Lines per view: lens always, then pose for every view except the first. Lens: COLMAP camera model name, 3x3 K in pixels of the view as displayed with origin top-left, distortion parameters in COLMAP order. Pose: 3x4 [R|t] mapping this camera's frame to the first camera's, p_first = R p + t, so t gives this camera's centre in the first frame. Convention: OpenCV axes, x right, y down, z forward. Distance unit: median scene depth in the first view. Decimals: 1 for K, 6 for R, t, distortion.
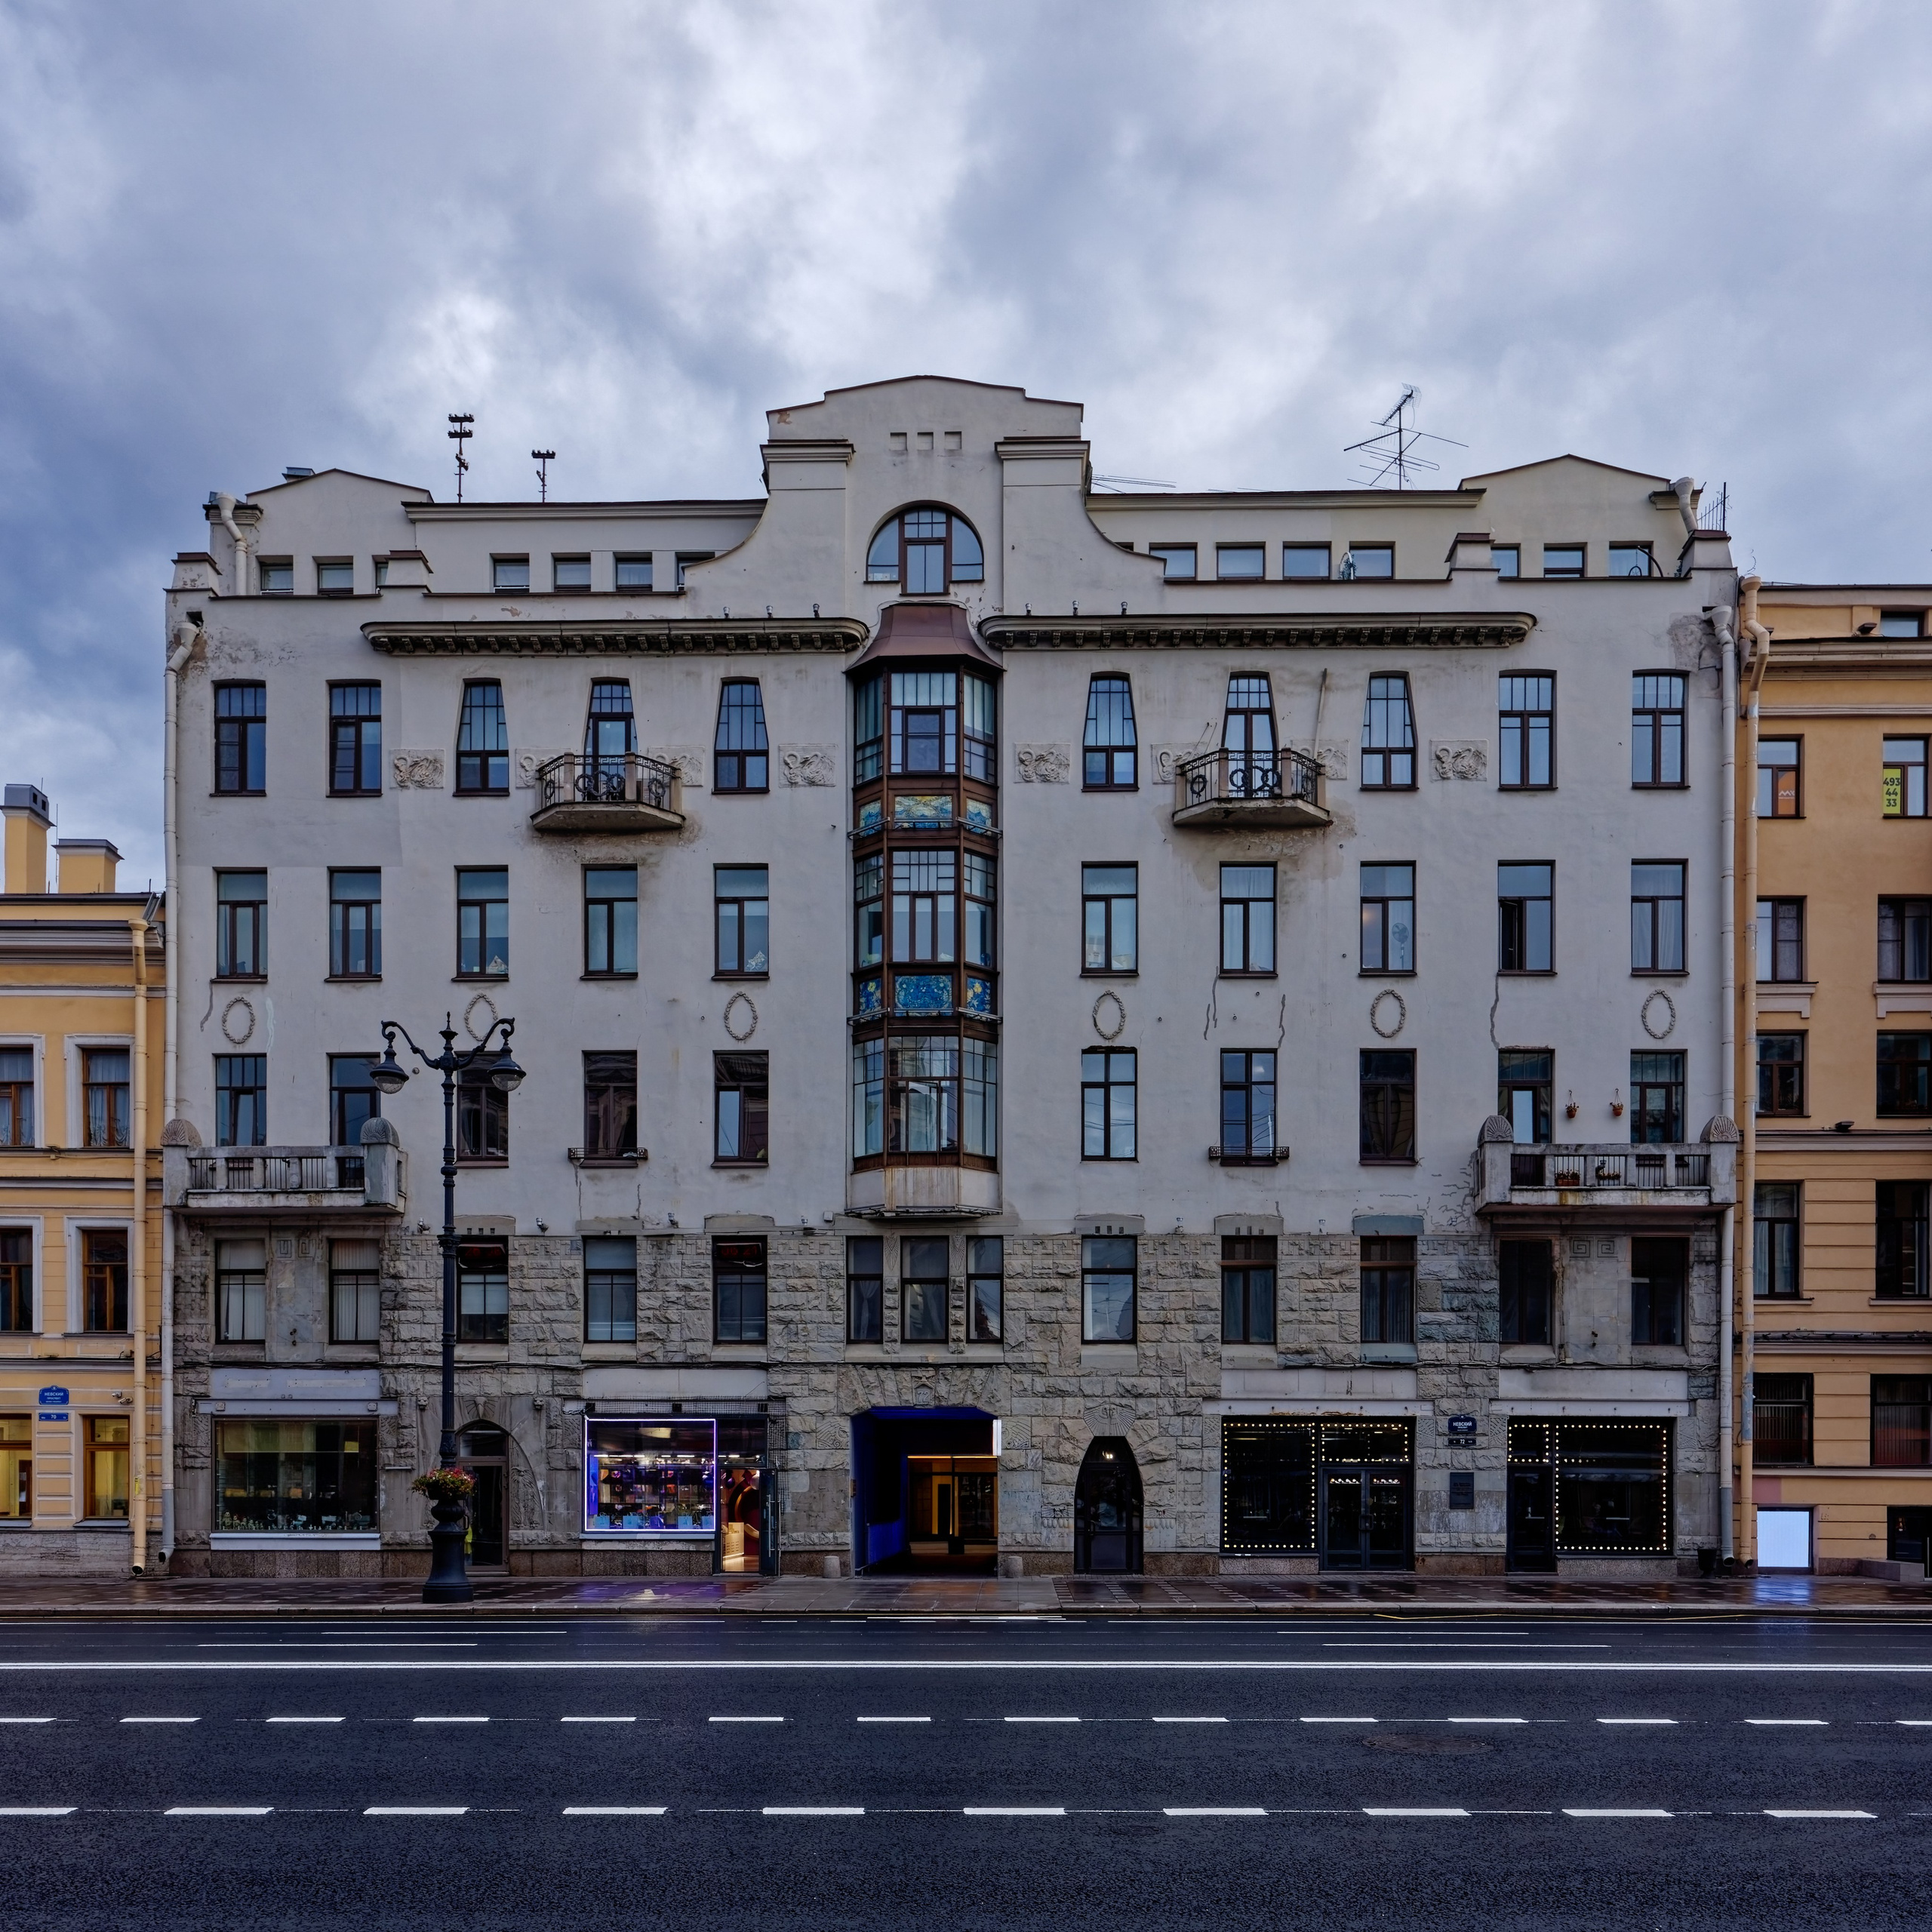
lens RADIAL K [[863.5, 0, 965.9], [0, 863.5, 1101.5], [0, 0, 1]] dist [-0.003479, -0.001247]
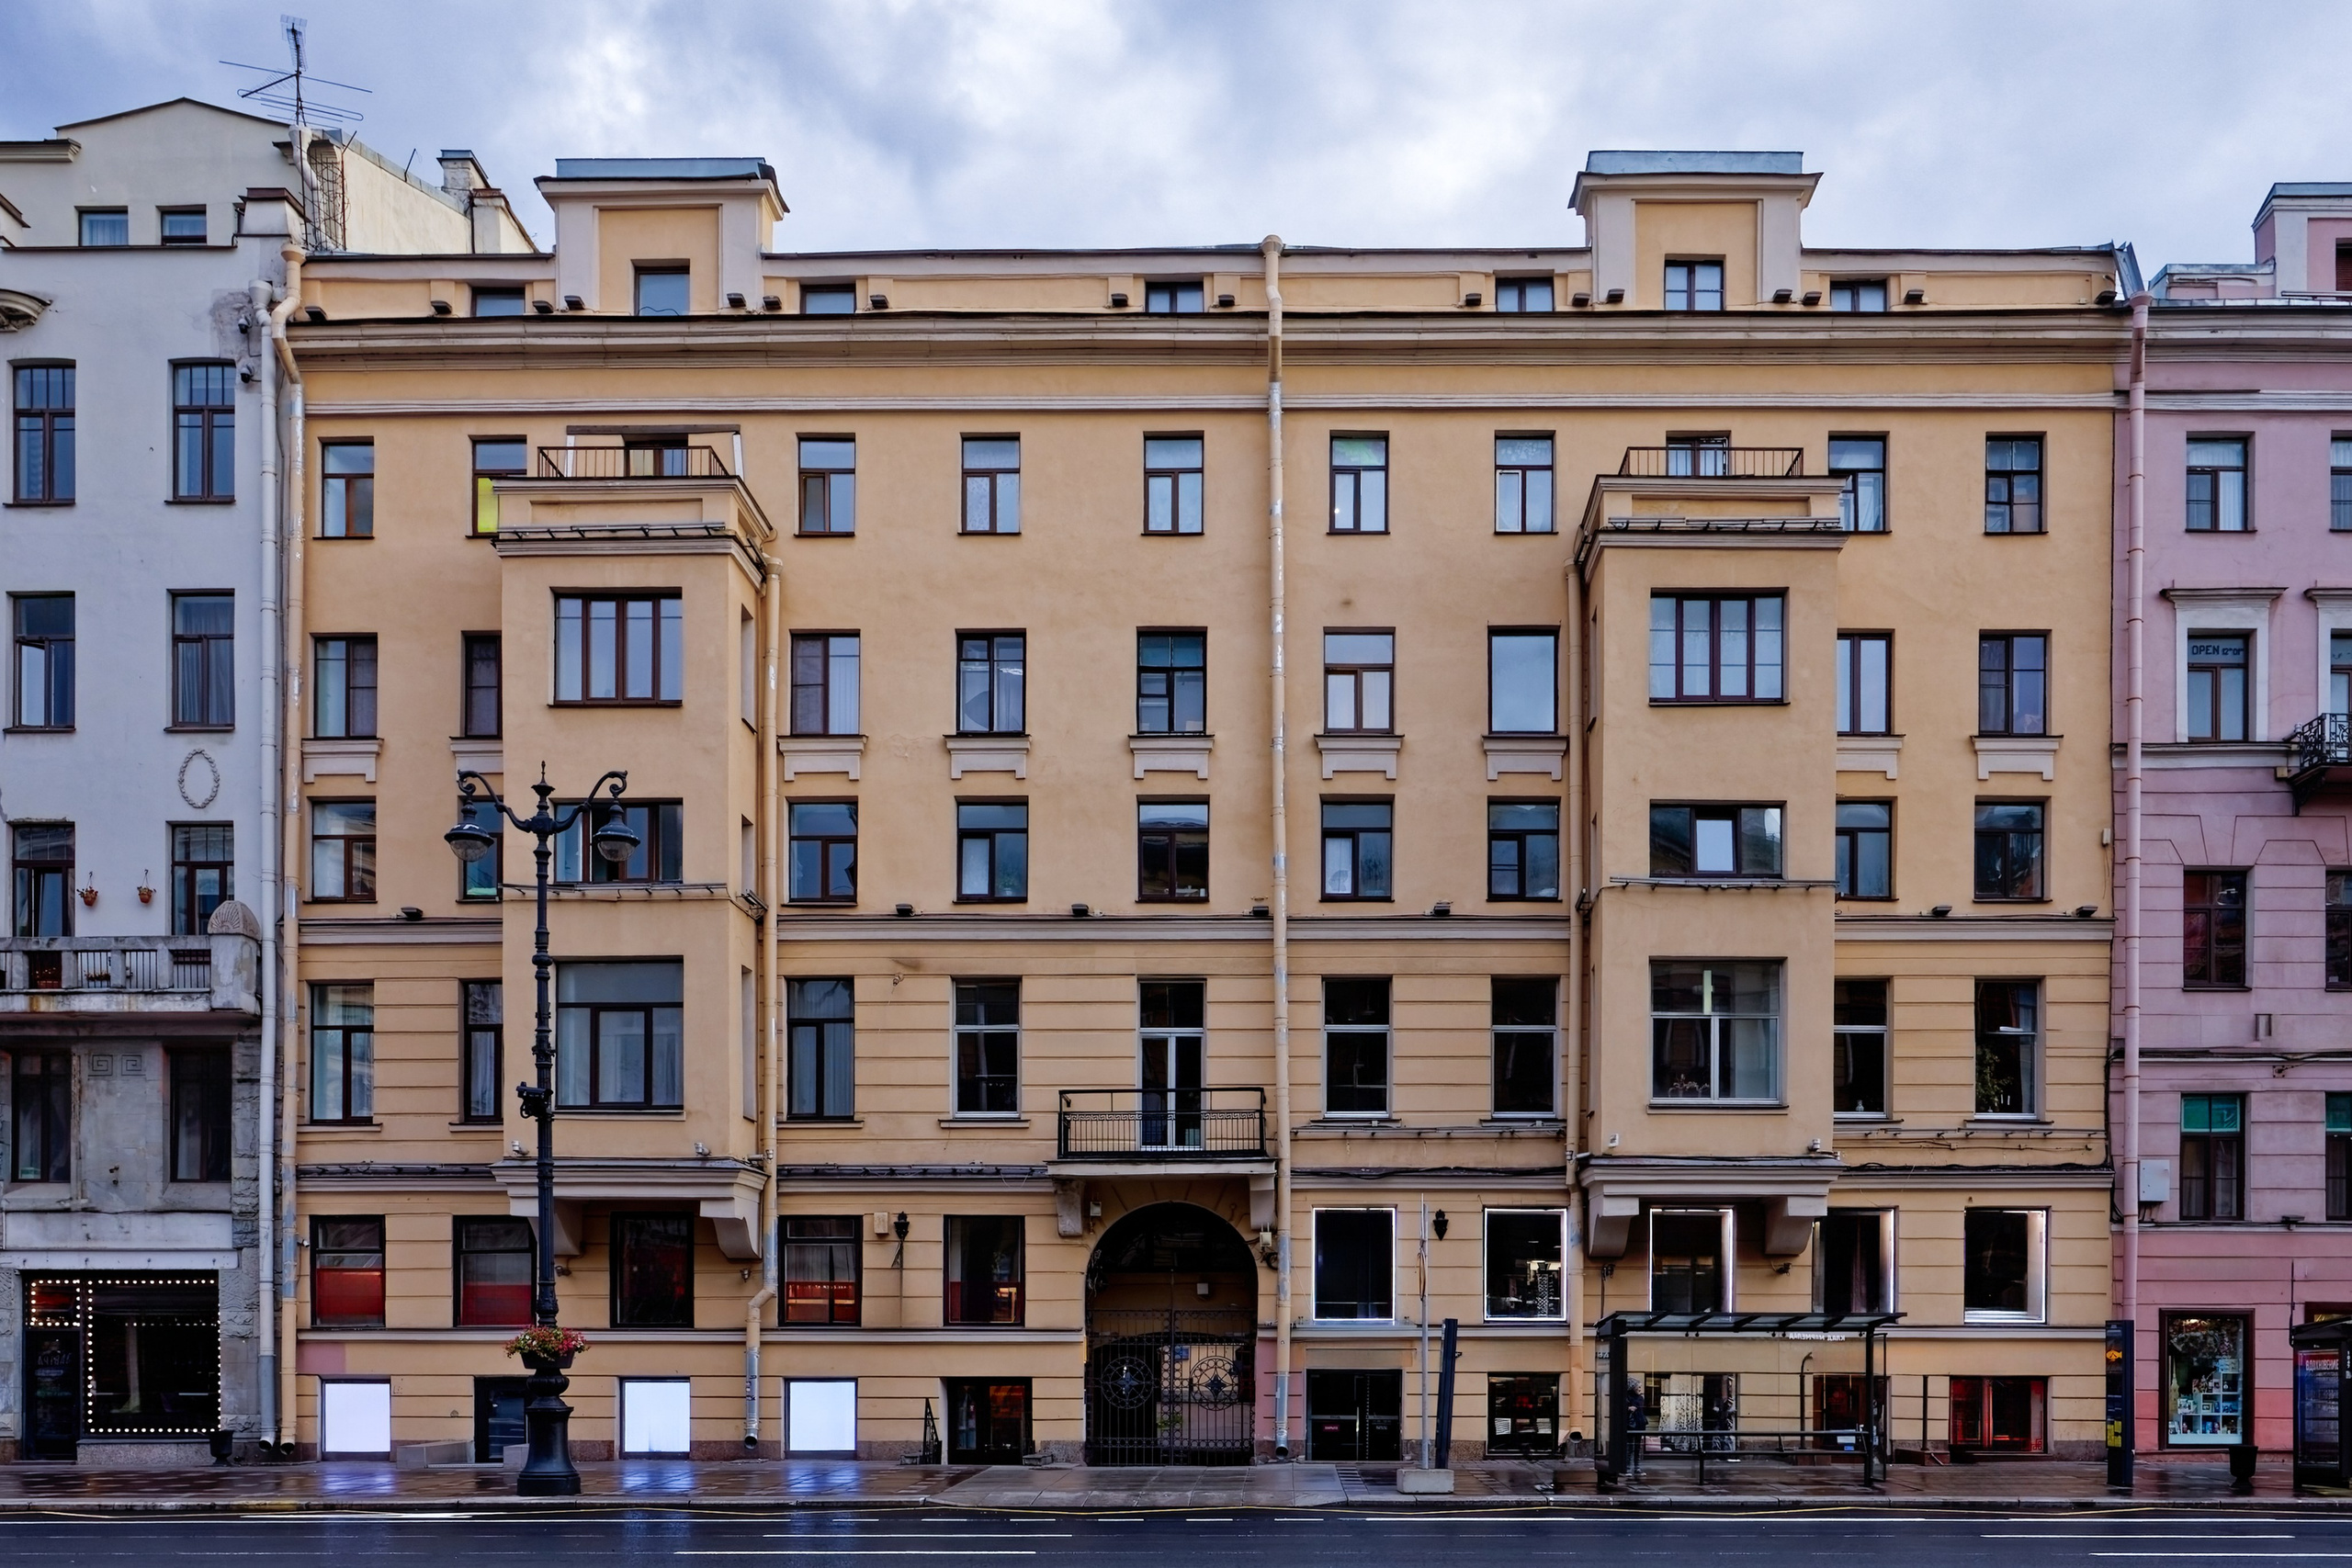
lens RADIAL K [[1088.8, 0, 1175.9], [0, 1088.8, 886.8], [0, 0, 1]] dist [-0.005314, -0.001554]
pose [[0.999593, -0.006536, 0.027775, 1.707228], [0.006572, 0.999978, -0.001199, 0.009326], [-0.027766, 0.001381, 0.999613, -0.055890]]
